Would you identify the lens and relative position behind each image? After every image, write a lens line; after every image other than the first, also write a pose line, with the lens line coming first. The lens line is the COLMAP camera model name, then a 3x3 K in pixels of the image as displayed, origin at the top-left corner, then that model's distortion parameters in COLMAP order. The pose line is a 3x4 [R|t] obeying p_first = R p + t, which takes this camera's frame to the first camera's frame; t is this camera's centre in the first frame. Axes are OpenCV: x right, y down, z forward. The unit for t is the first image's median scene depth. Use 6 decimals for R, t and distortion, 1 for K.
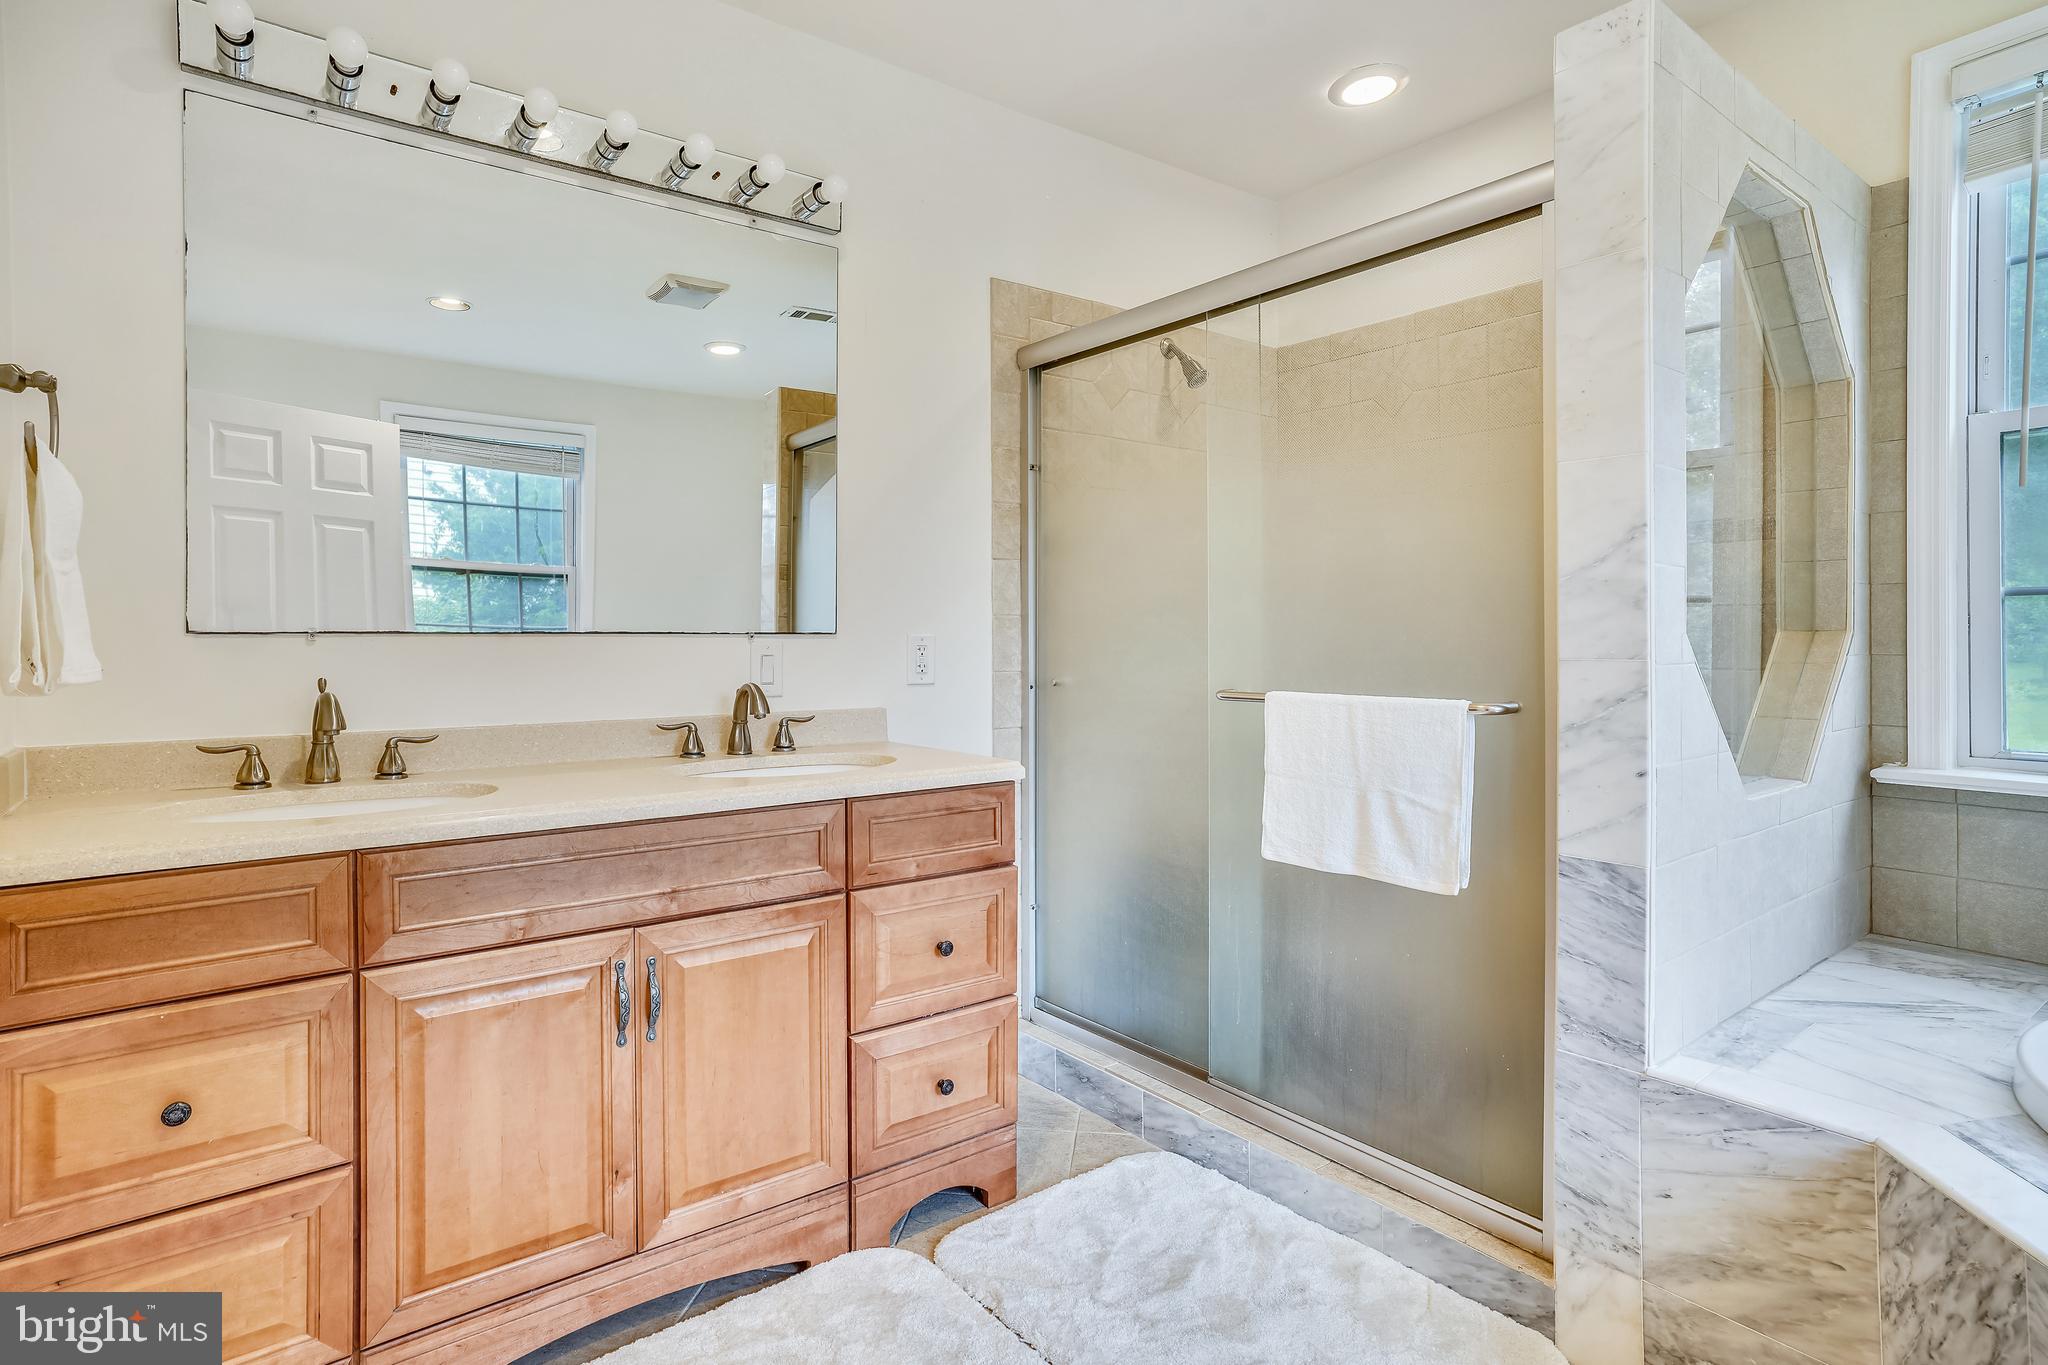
lens RADIAL K [[1071.2, 0, 1010.9], [0, 1071.2, 642.6], [0, 0, 1]] dist [-0.038957, 0.037861]
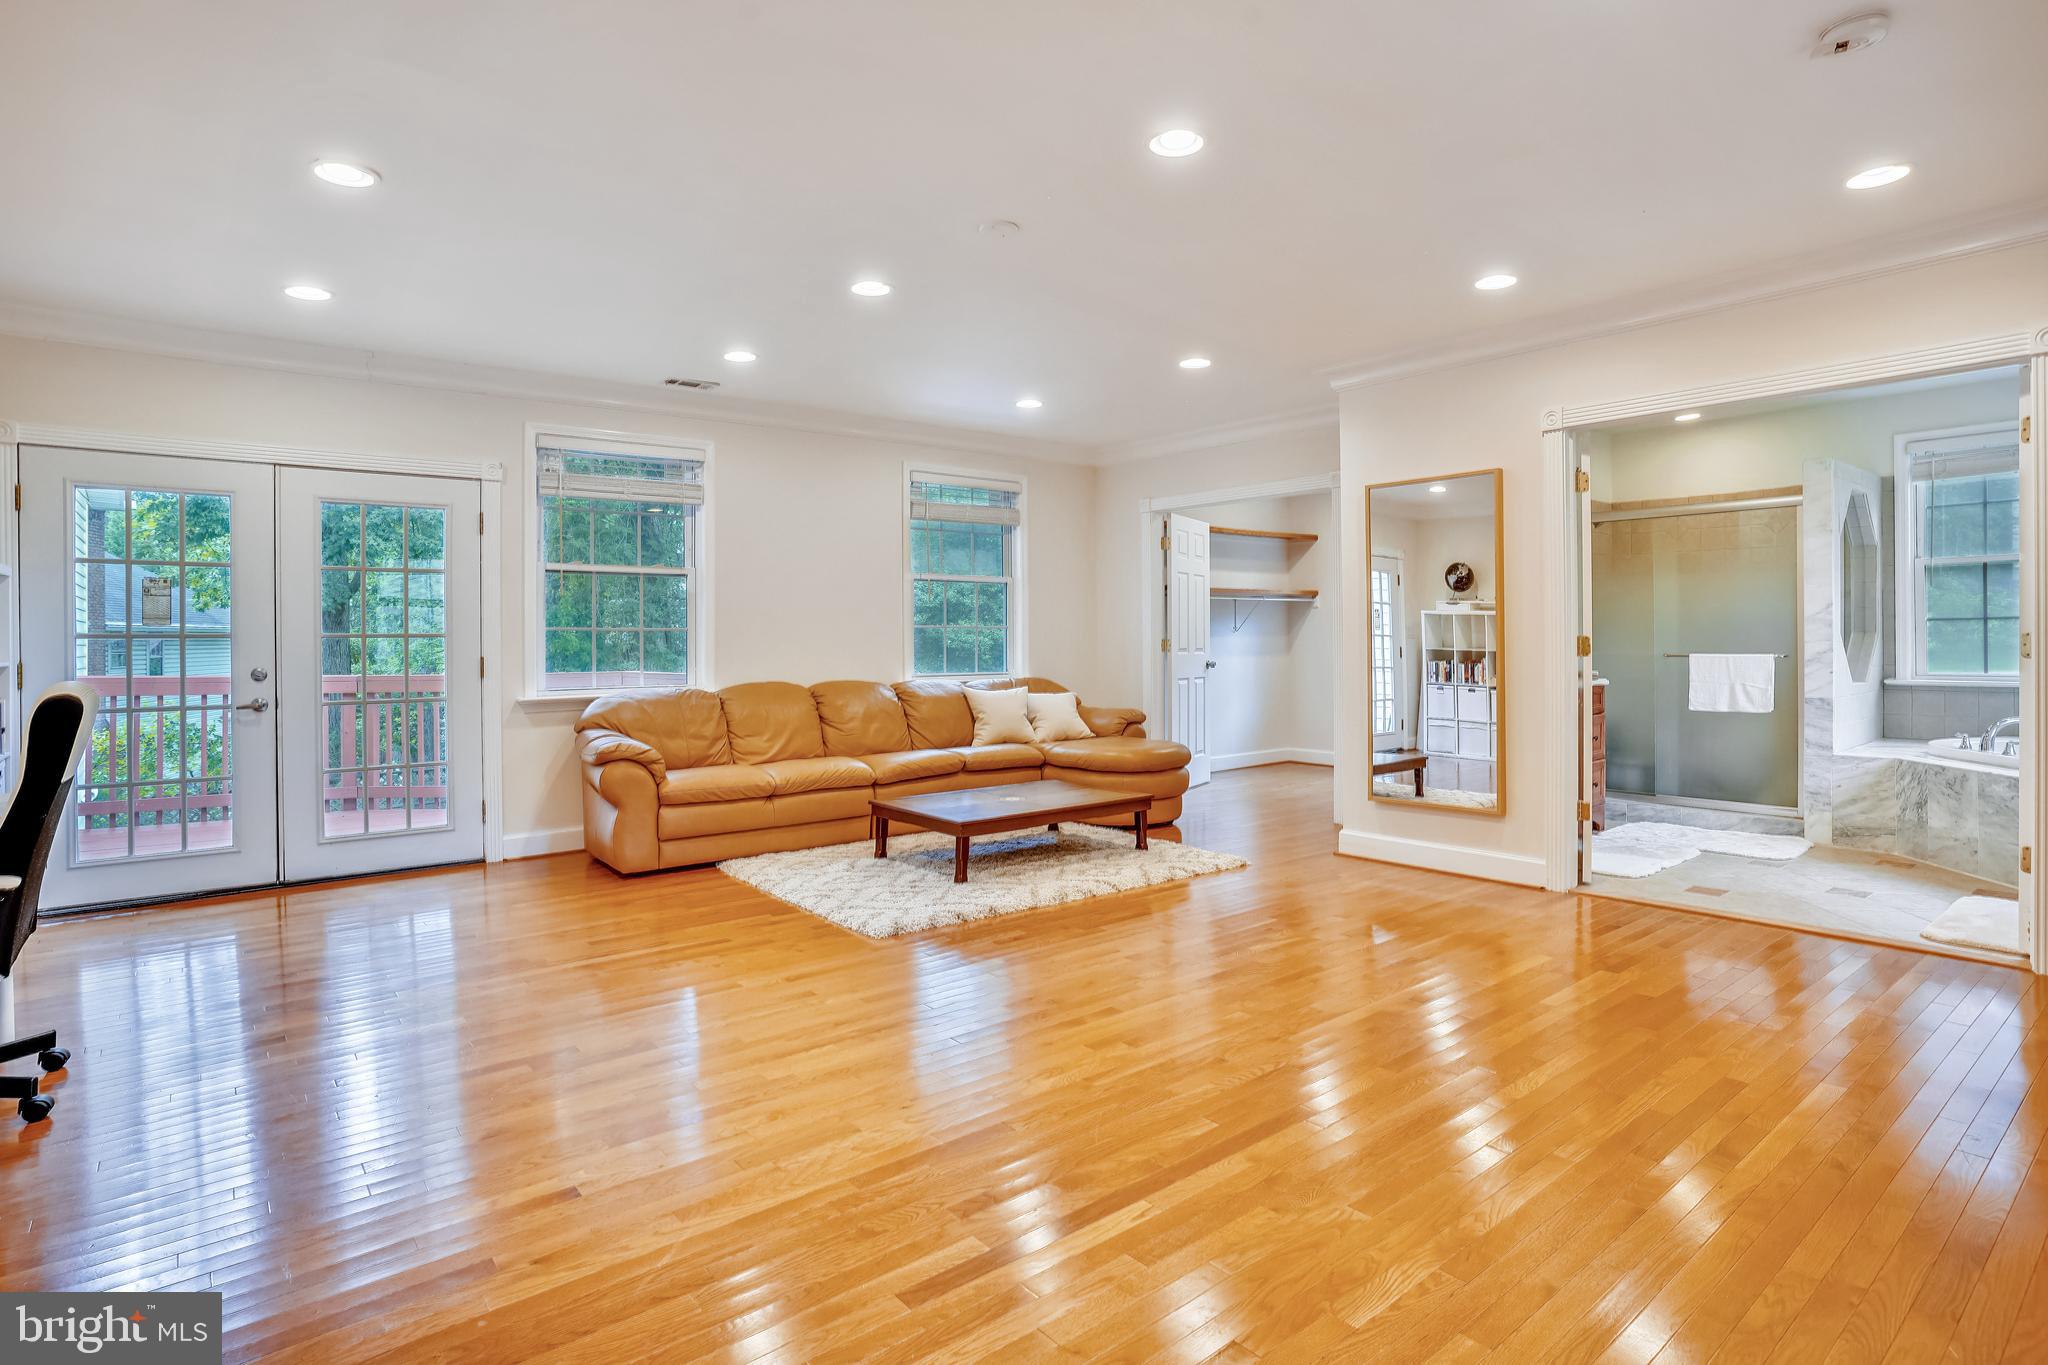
lens RADIAL K [[1066.5, 0, 1033.3], [0, 1066.5, 655.7], [0, 0, 1]] dist [-0.003437, -0.000367]
pose [[0.998888, -0.009657, 0.046152, -1.871796], [0.009365, 0.999935, 0.006536, 0.013511], [-0.046212, -0.006097, 0.998913, -2.042778]]
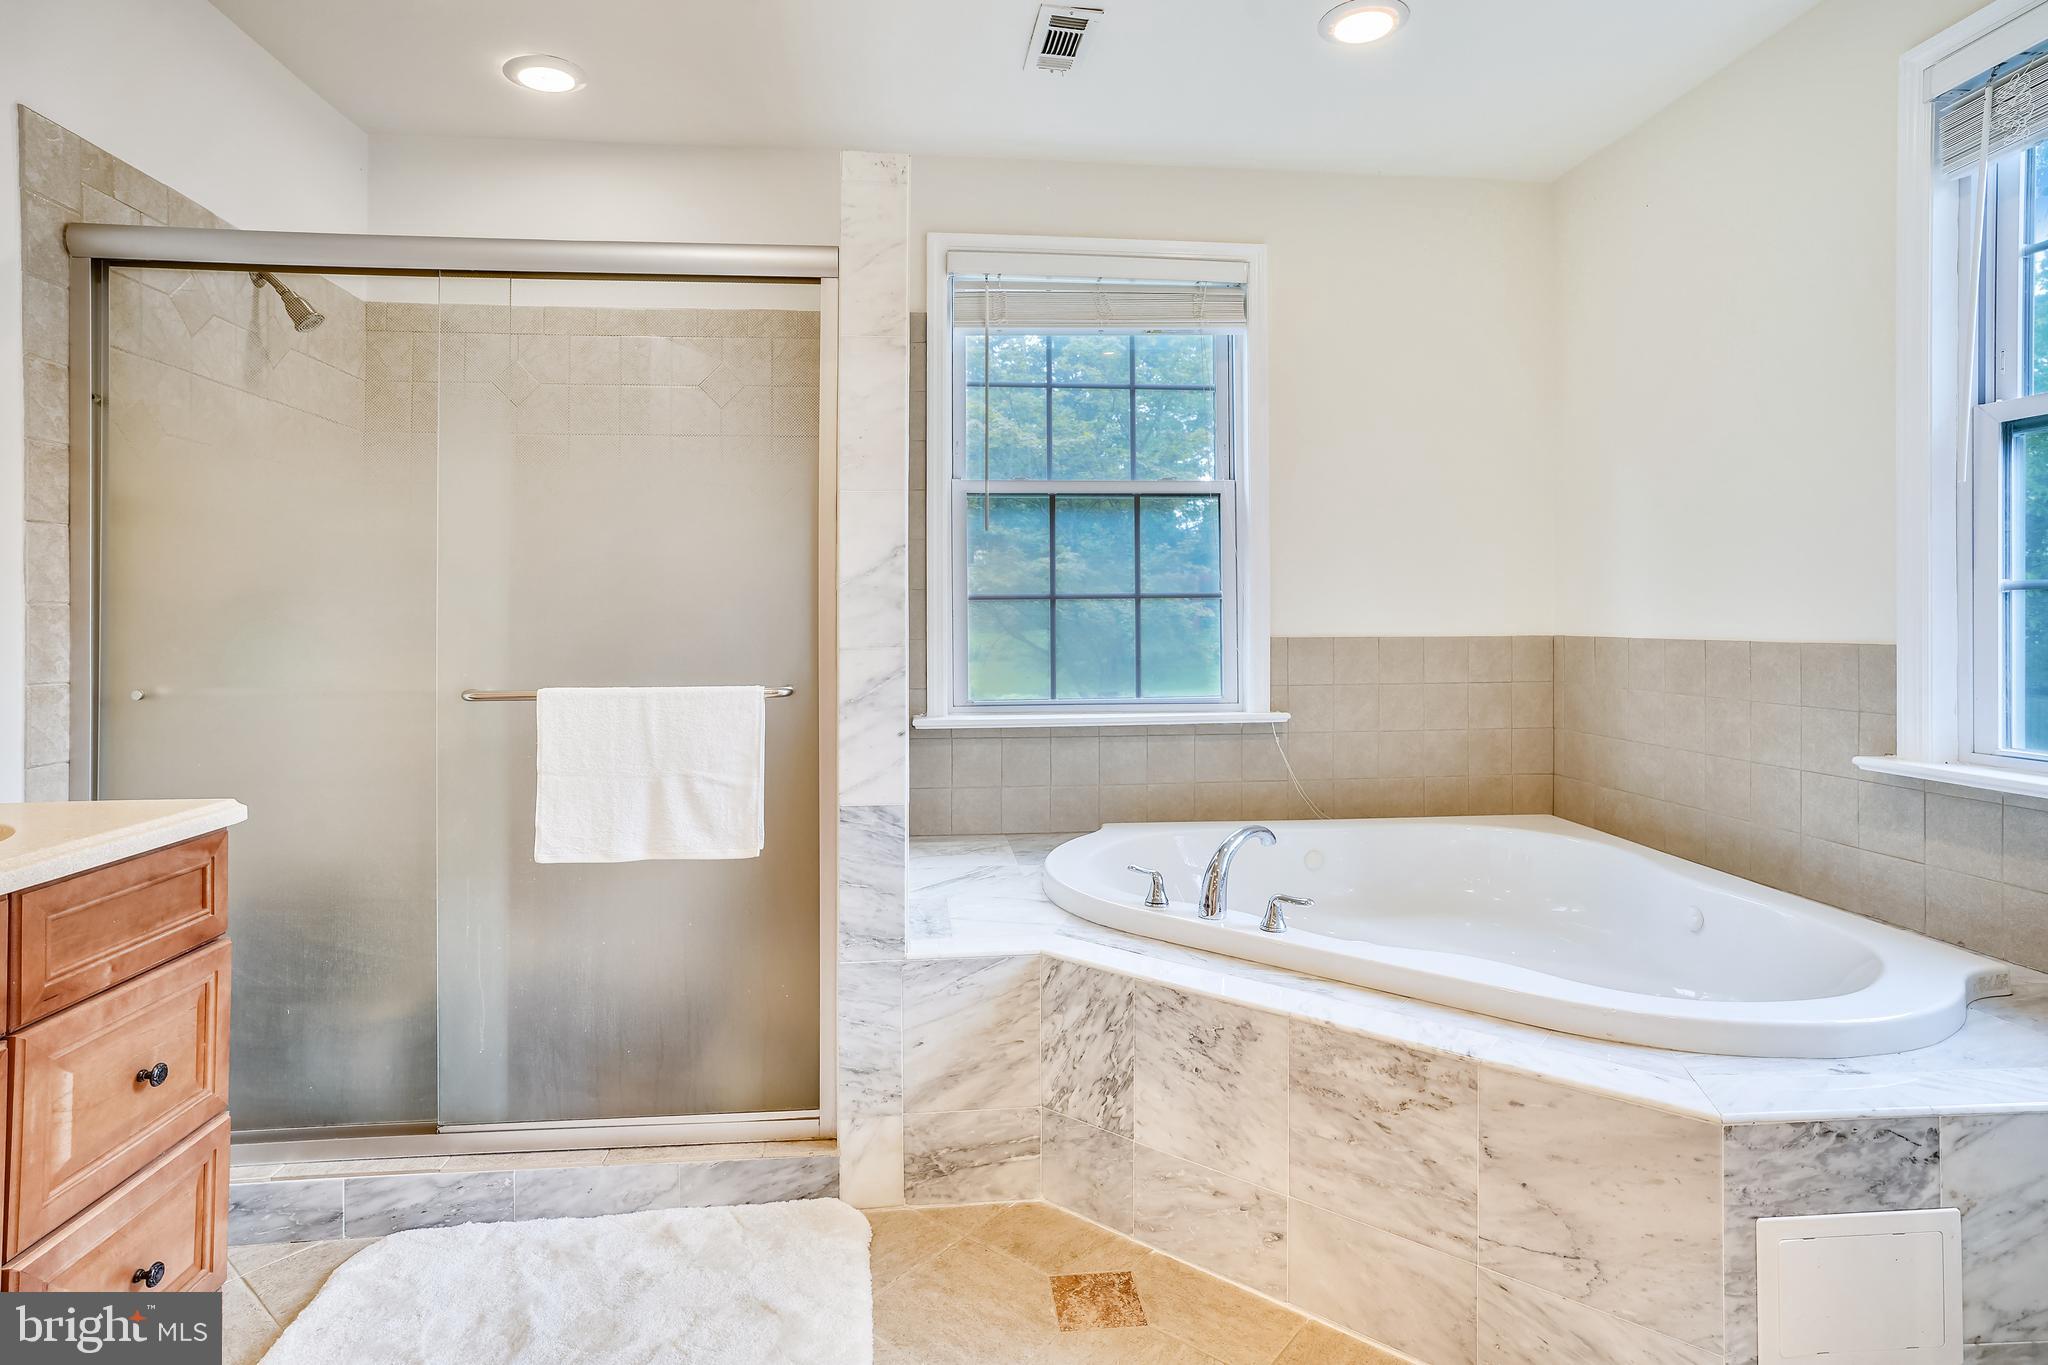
lens RADIAL K [[1070.2, 0, 1026.7], [0, 1070.2, 621.0], [0, 0, 1]] dist [-0.035615, 0.034366]
pose [[0.523182, -0.002247, 0.852218, -0.371424], [0.007678, 0.999968, -0.002077, -0.010492], [-0.852186, 0.007630, 0.523183, 0.136152]]
